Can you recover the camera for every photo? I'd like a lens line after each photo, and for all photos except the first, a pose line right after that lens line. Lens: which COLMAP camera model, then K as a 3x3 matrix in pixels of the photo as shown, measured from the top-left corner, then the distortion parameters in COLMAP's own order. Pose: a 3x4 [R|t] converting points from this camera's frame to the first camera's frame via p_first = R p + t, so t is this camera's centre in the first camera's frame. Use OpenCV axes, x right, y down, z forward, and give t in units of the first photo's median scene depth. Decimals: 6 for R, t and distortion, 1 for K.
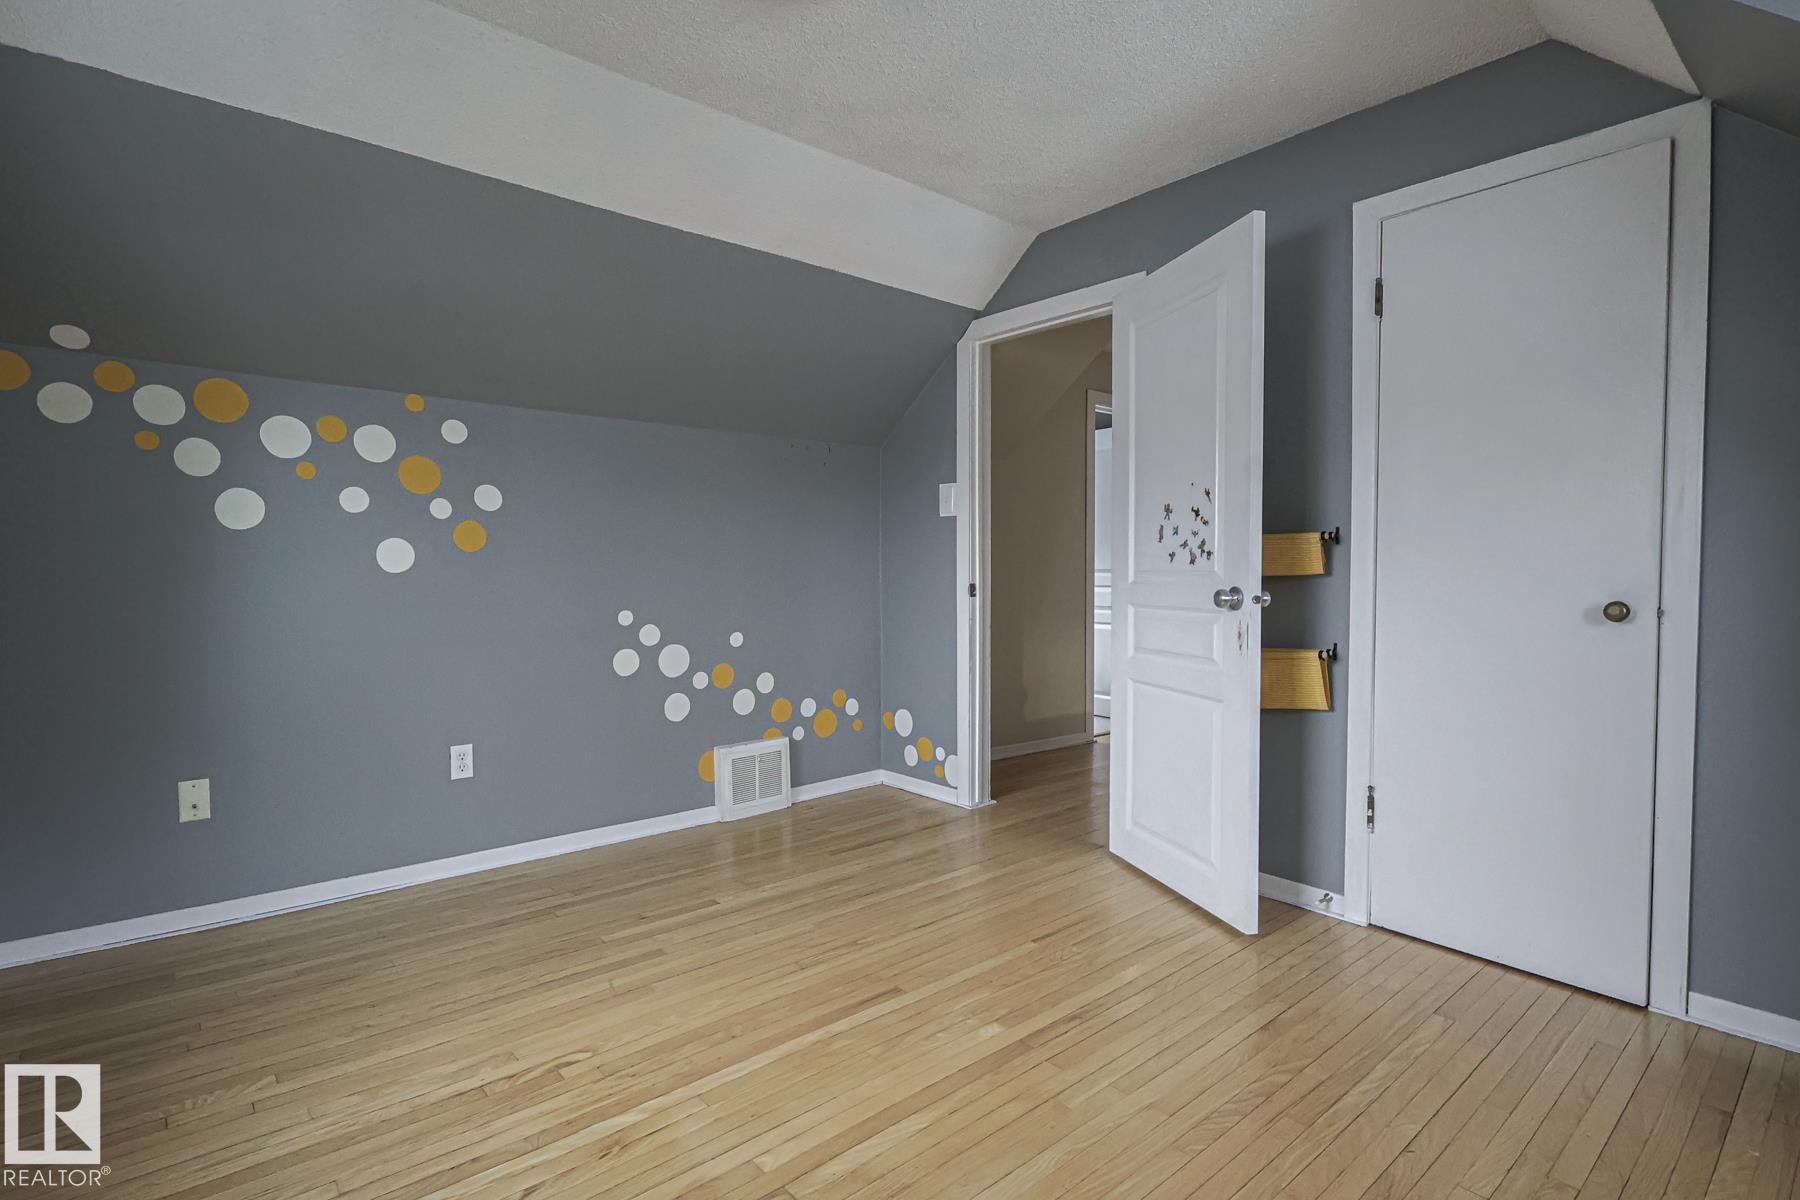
lens RADIAL K [[888.7, 0, 895.8], [0, 888.7, 599.1], [0, 0, 1]] dist [0.006653, 0.001416]
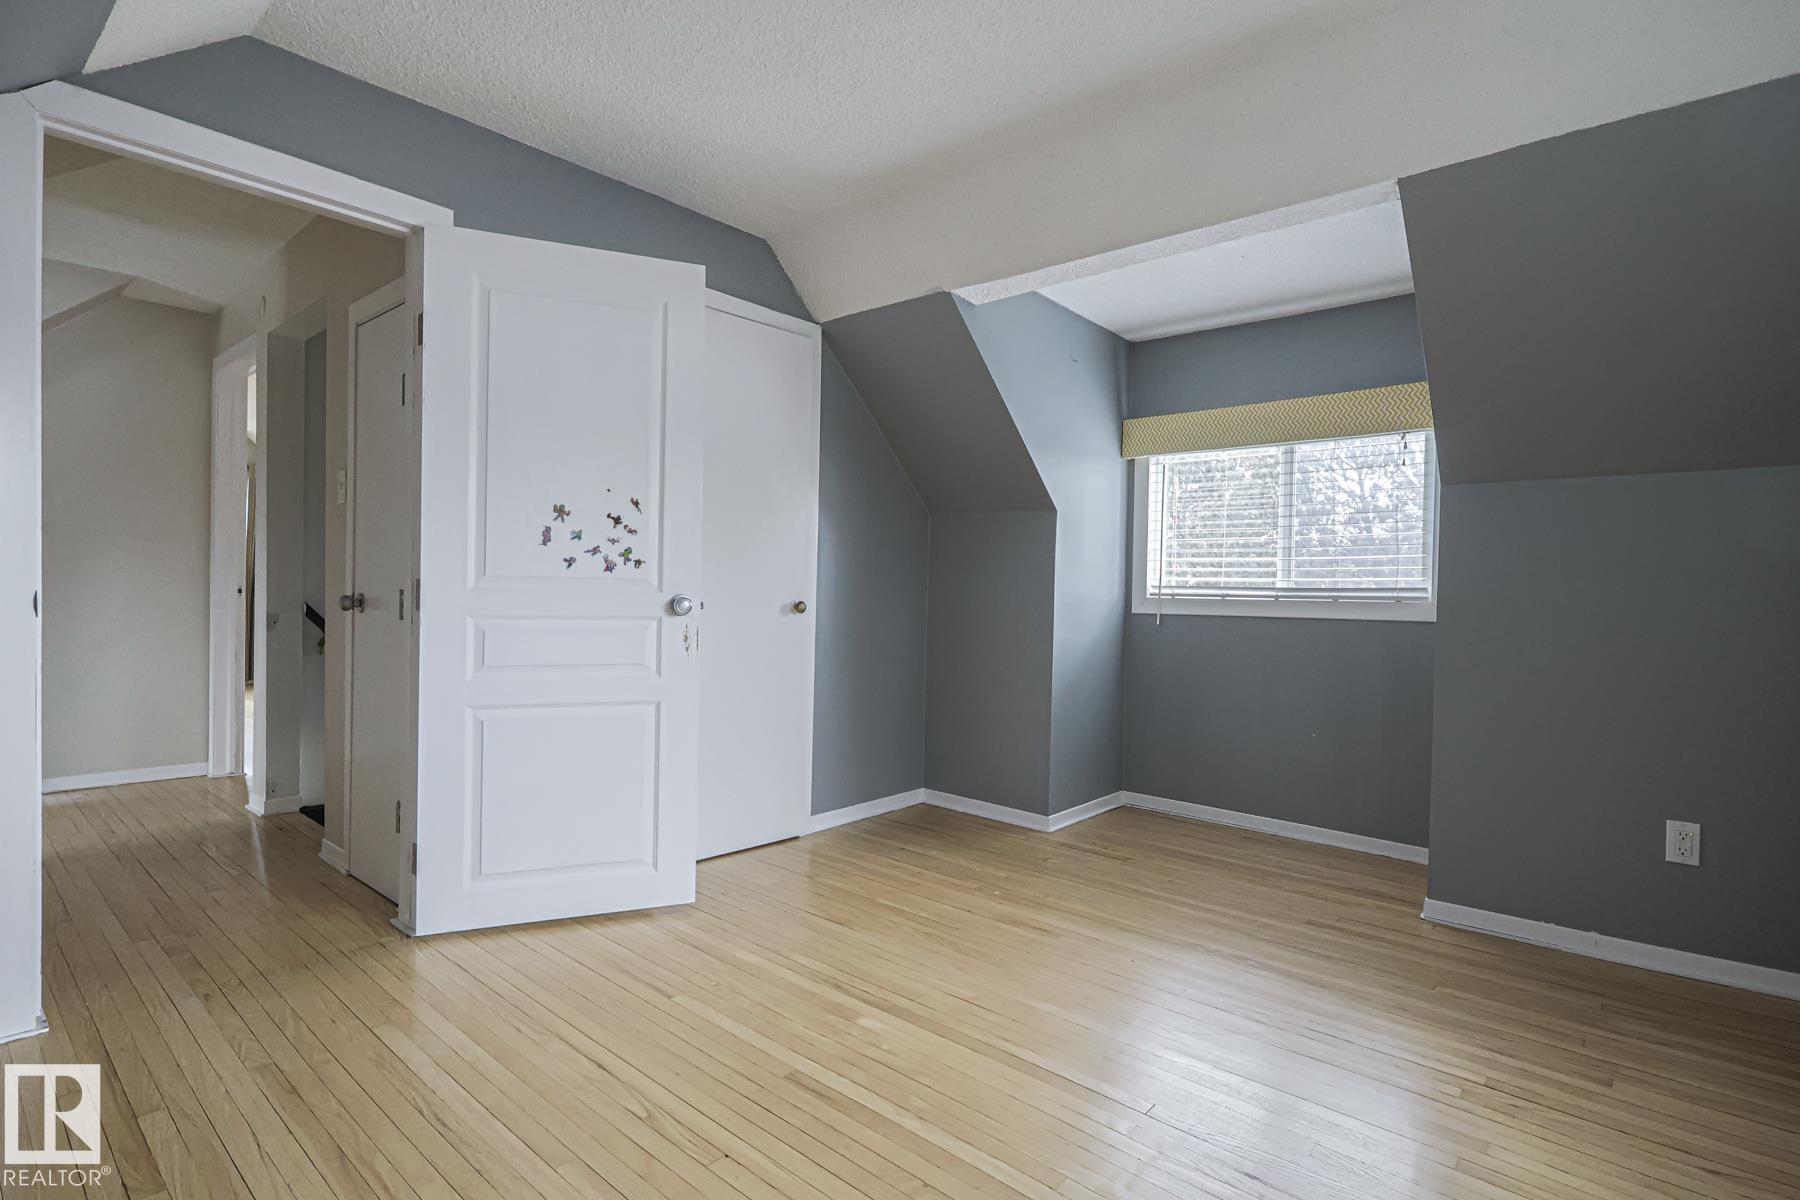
lens RADIAL K [[888.7, 0, 895.8], [0, 888.7, 599.1], [0, 0, 1]] dist [0.006653, 0.001416]
pose [[-0.139851, -0.020435, 0.989962, -0.708155], [0.008184, 0.999729, 0.021792, -0.028571], [-0.990139, 0.011149, -0.139646, 0.849179]]
